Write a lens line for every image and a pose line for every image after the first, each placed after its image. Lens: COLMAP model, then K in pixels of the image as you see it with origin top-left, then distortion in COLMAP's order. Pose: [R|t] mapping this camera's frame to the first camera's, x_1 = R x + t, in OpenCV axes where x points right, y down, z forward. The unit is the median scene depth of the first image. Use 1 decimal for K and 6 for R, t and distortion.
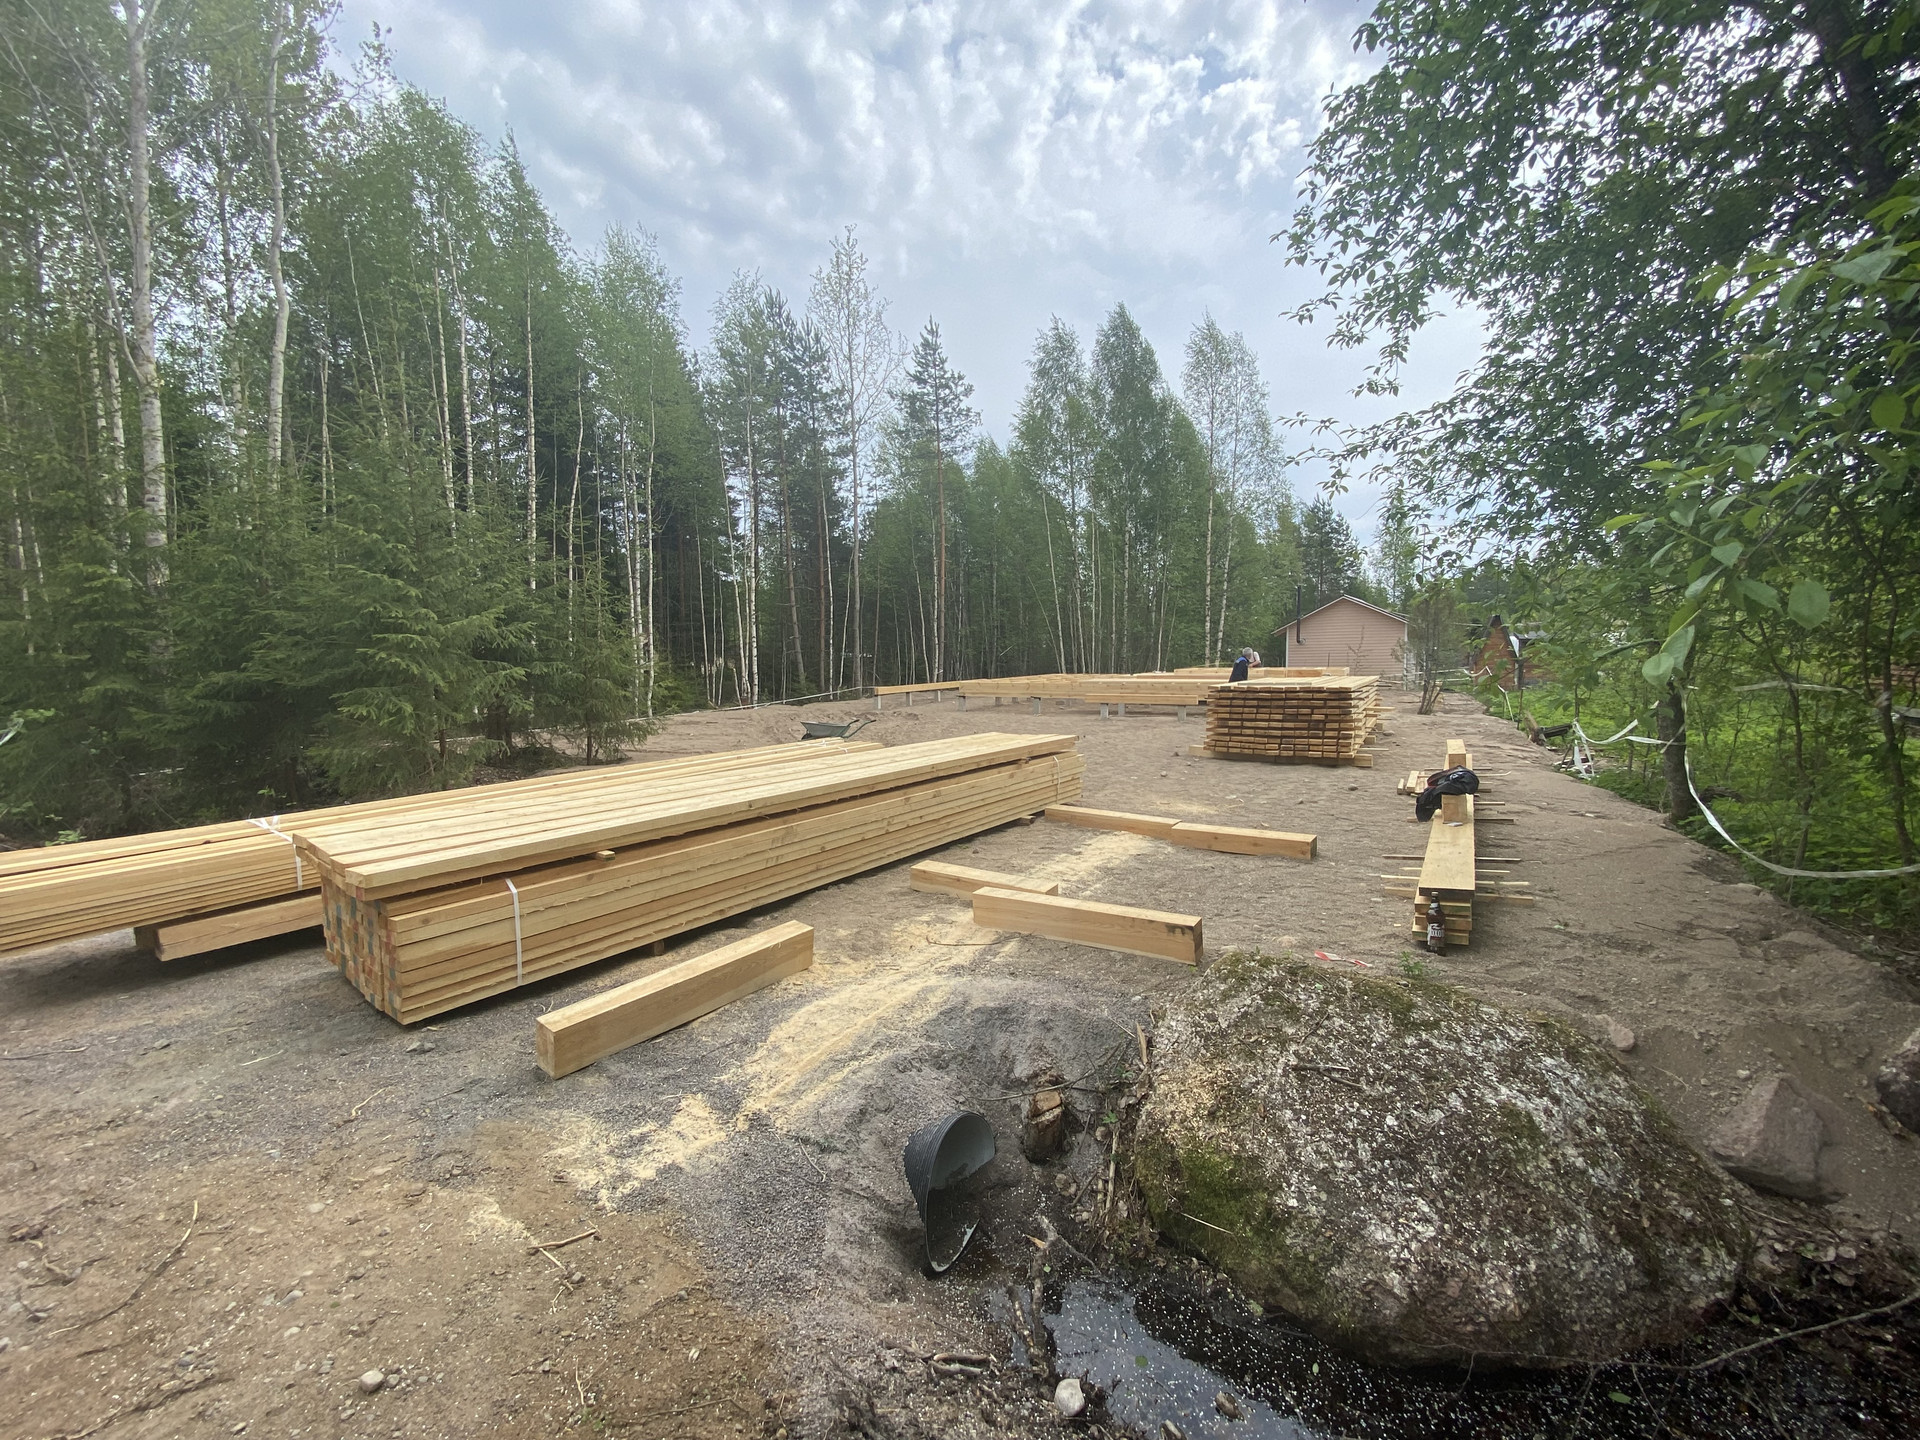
lens RADIAL K [[769.7, 0, 949.5], [0, 769.7, 717.1], [0, 0, 1]] dist [0.014150, -0.018635]
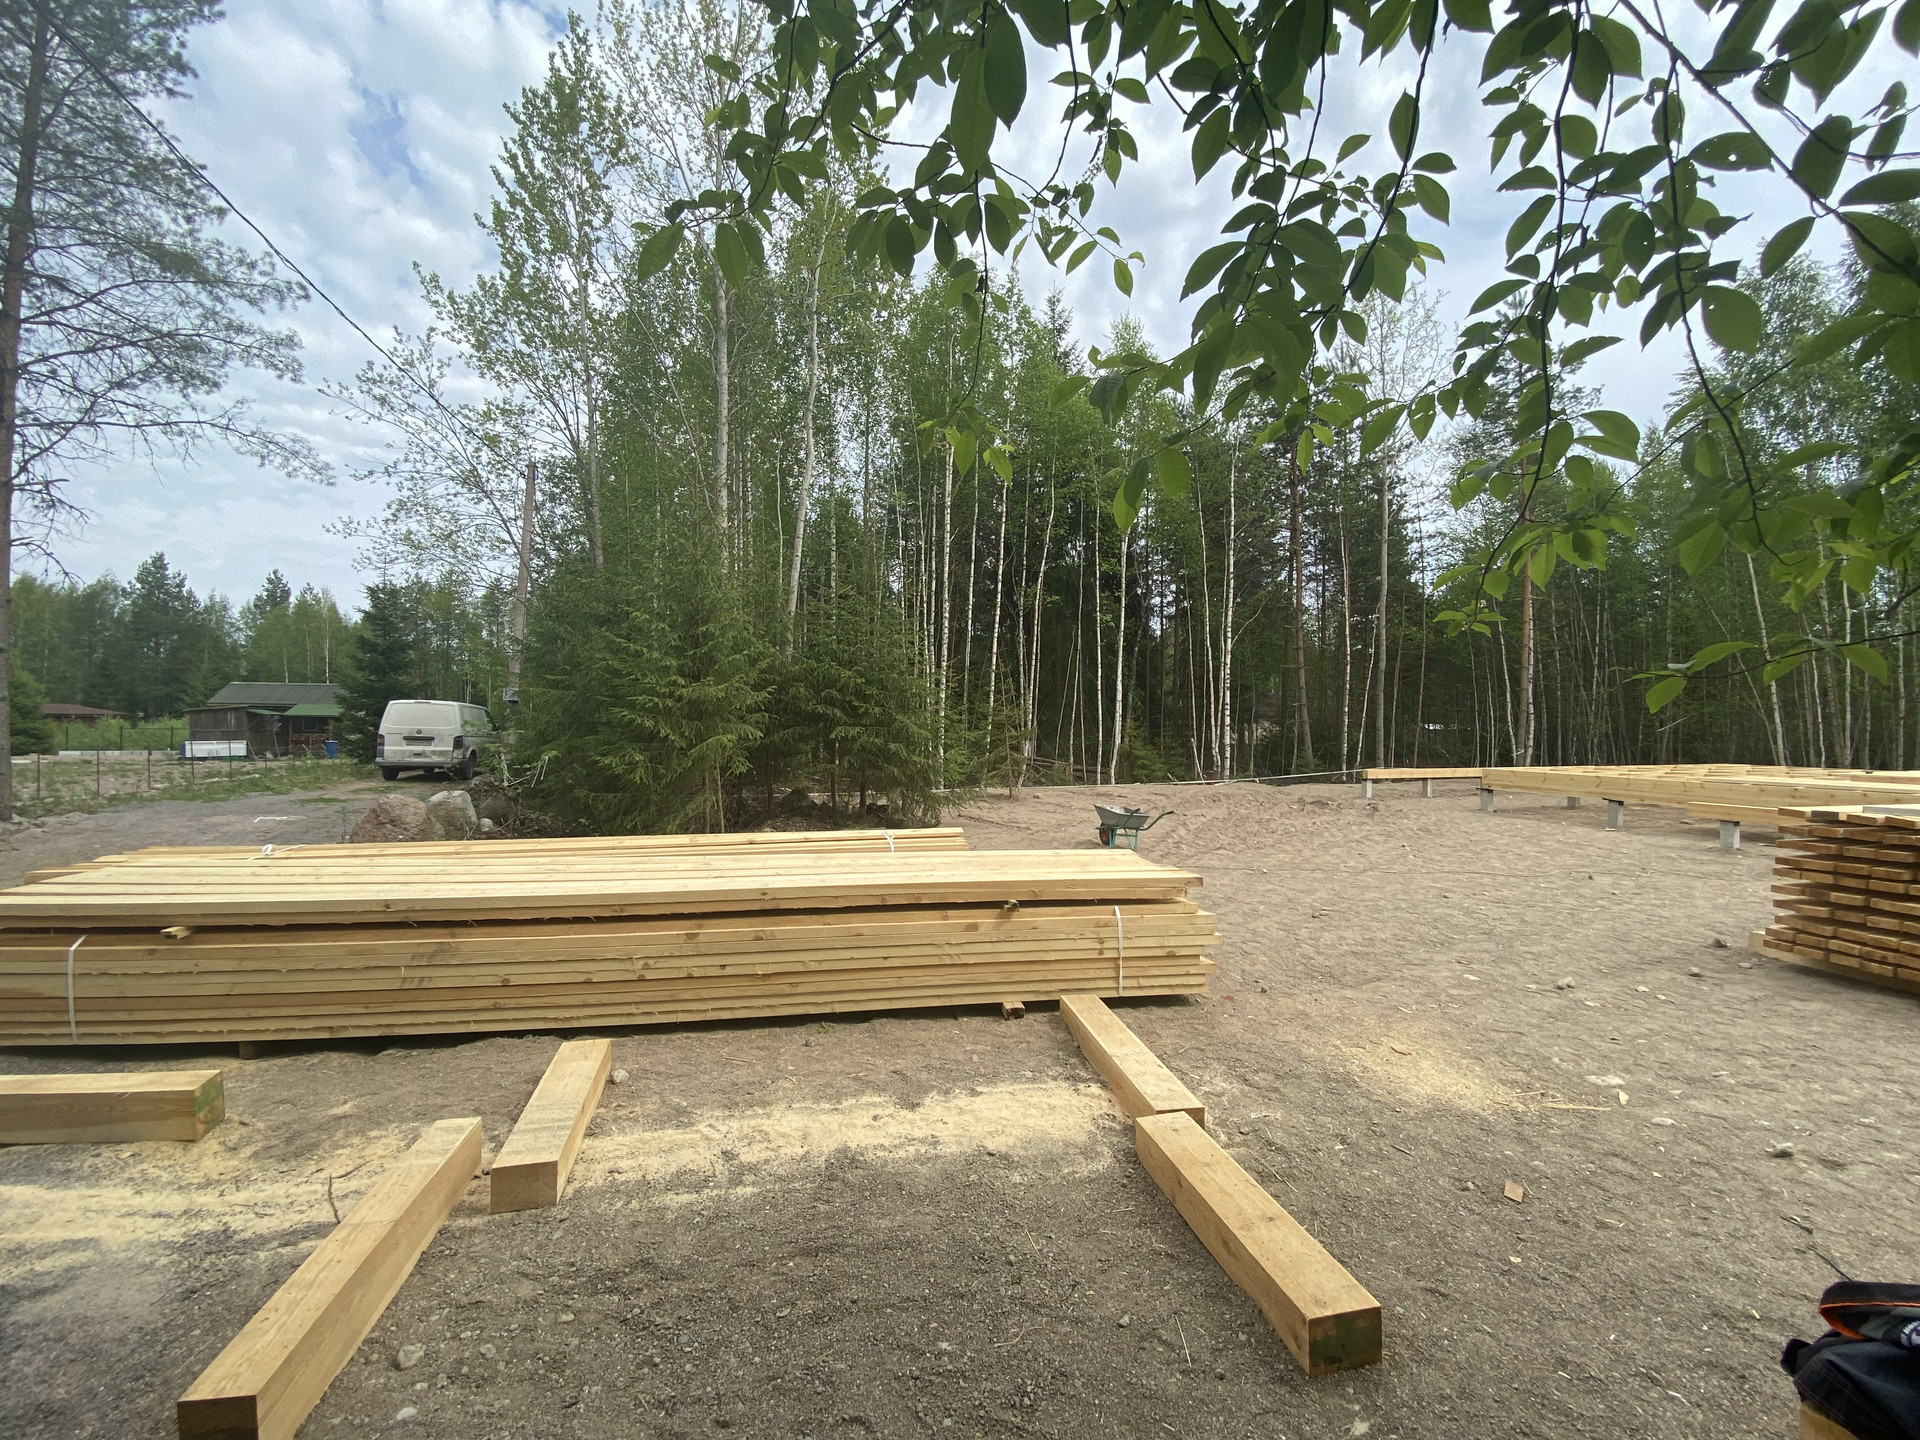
lens RADIAL K [[769.7, 0, 949.5], [0, 769.7, 717.1], [0, 0, 1]] dist [0.014150, -0.018635]
pose [[0.721610, 0.012481, -0.692188, 0.312300], [-0.073115, 0.995620, -0.058271, -0.033695], [0.688428, 0.092658, 0.719361, 0.347889]]
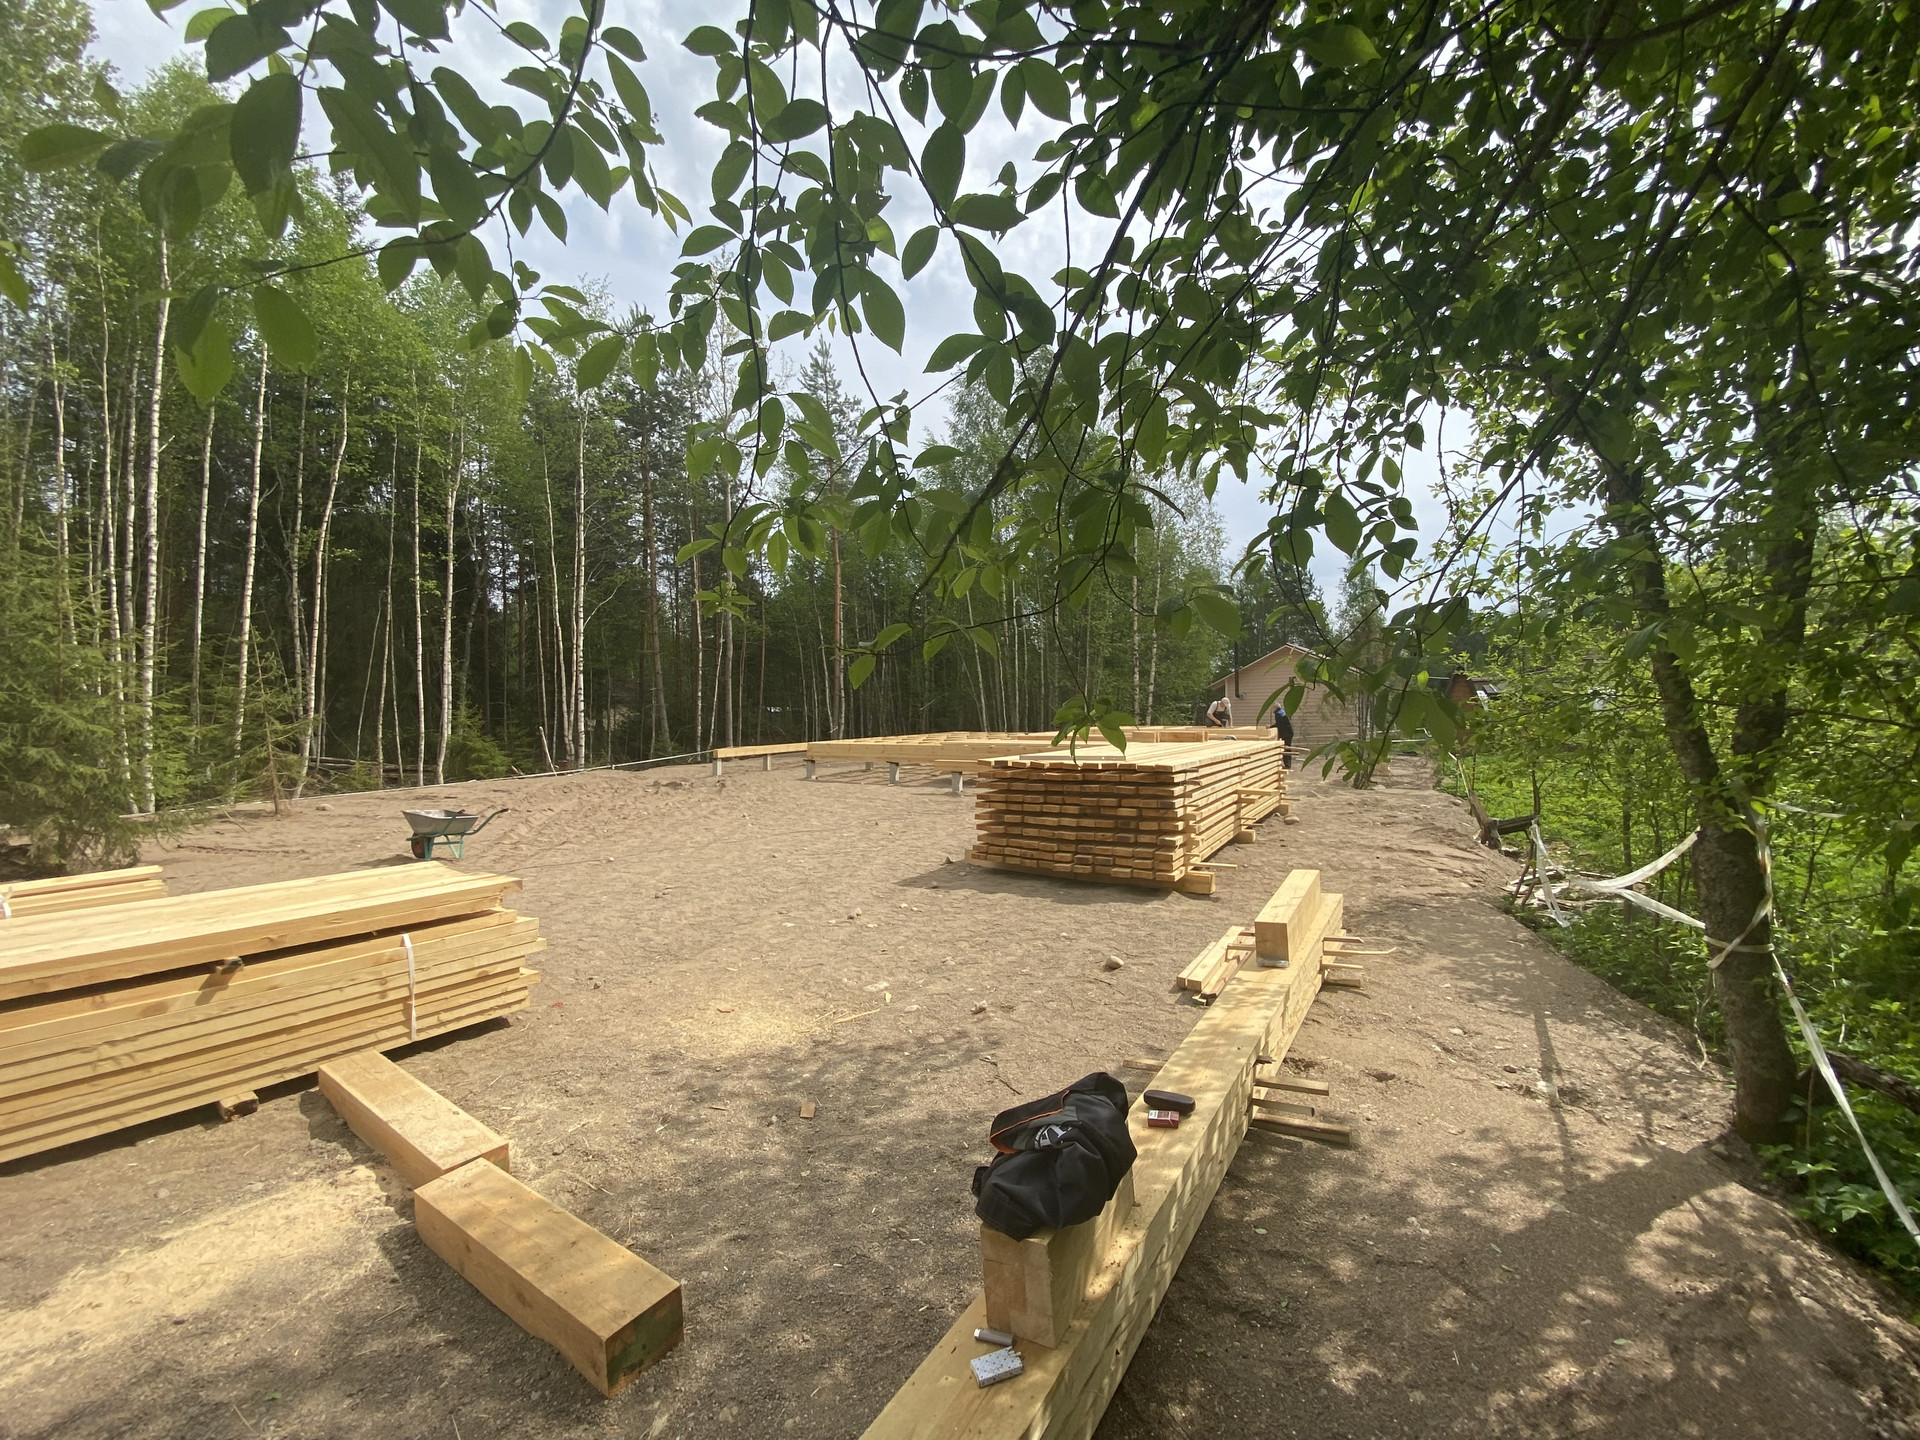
lens RADIAL K [[771.9, 0, 952.5], [0, 771.9, 709.0], [0, 0, 1]] dist [0.035243, -0.029751]
pose [[0.999803, 0.001426, 0.019780, 0.321886], [0.000176, 0.996735, -0.080740, -0.032503], [-0.019831, 0.080728, 0.996539, 0.367634]]
